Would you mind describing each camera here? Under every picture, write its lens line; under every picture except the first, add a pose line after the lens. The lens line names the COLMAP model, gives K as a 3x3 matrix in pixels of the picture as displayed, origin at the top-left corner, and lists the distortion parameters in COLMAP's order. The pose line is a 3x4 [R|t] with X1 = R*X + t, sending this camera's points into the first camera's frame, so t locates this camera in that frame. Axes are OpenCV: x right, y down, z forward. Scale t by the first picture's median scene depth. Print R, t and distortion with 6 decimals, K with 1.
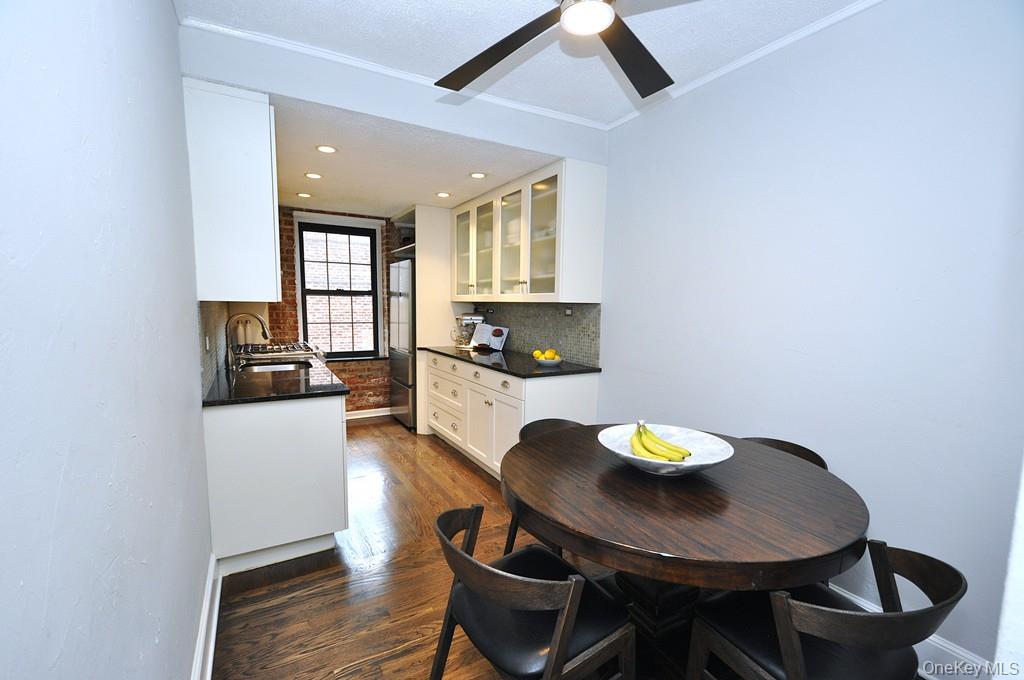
lens RADIAL K [[445.1, 0, 509.0], [0, 445.1, 354.4], [0, 0, 1]] dist [0.013594, -0.011627]
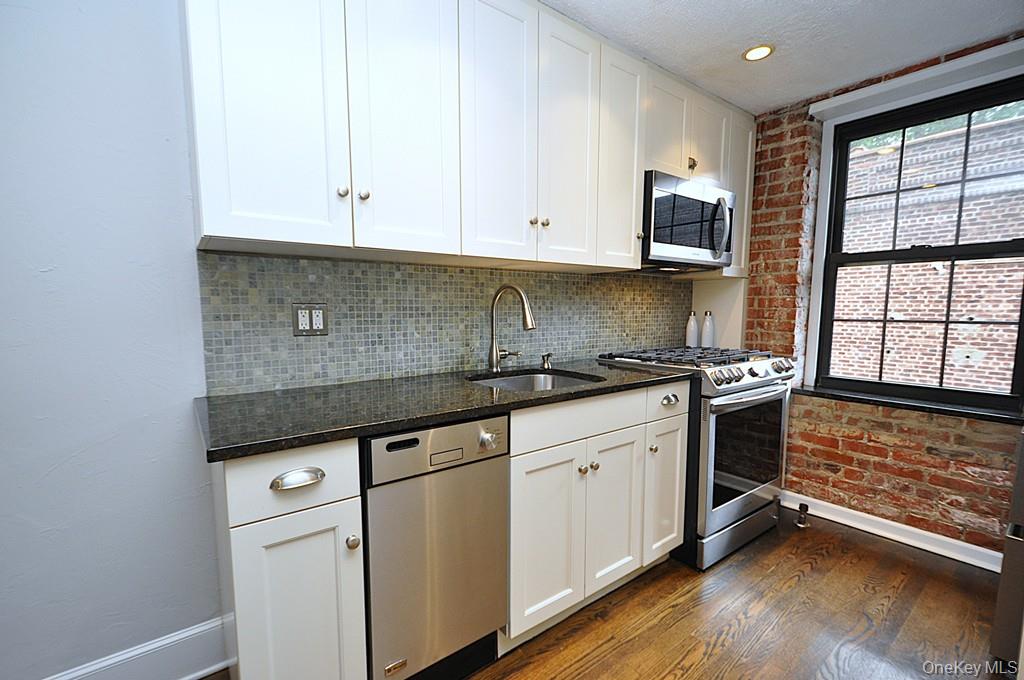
lens RADIAL K [[445.1, 0, 509.0], [0, 445.1, 354.4], [0, 0, 1]] dist [0.013594, -0.011627]
pose [[0.130622, 0.088936, -0.987435, 0.019248], [-0.110889, 0.991030, 0.074591, -0.028813], [0.985211, 0.099753, 0.139312, 0.598669]]
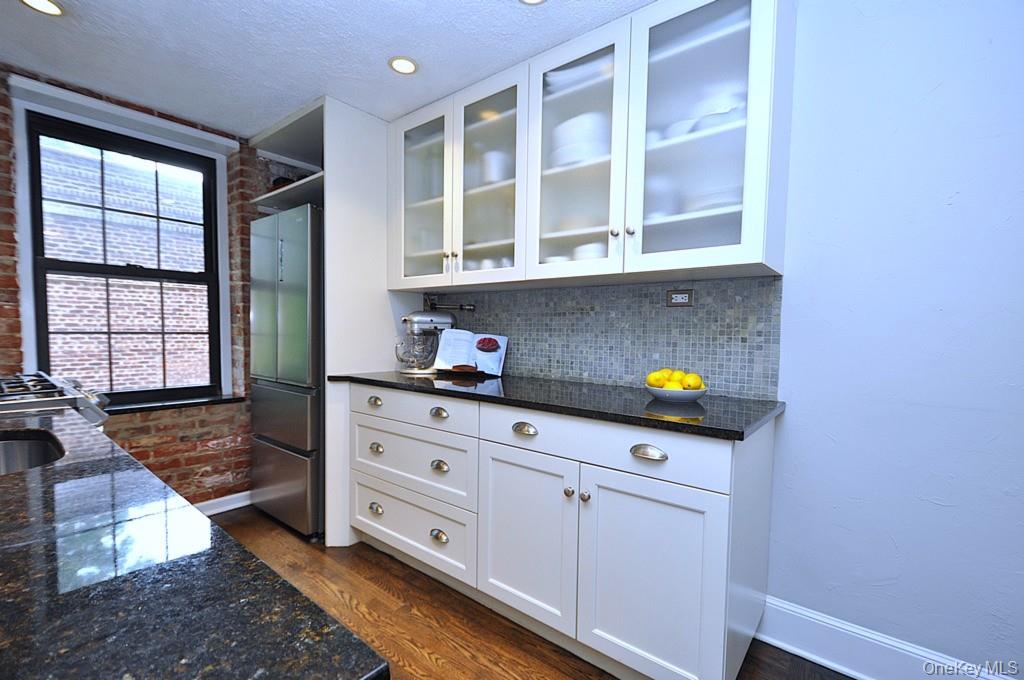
lens RADIAL K [[450.3, 0, 509.6], [0, 450.3, 355.4], [0, 0, 1]] dist [0.011349, -0.008754]
pose [[0.932833, -0.018421, 0.359839, -0.189138], [0.037620, 0.998213, -0.046422, -0.007247], [-0.358340, 0.056841, 0.931859, 0.425379]]
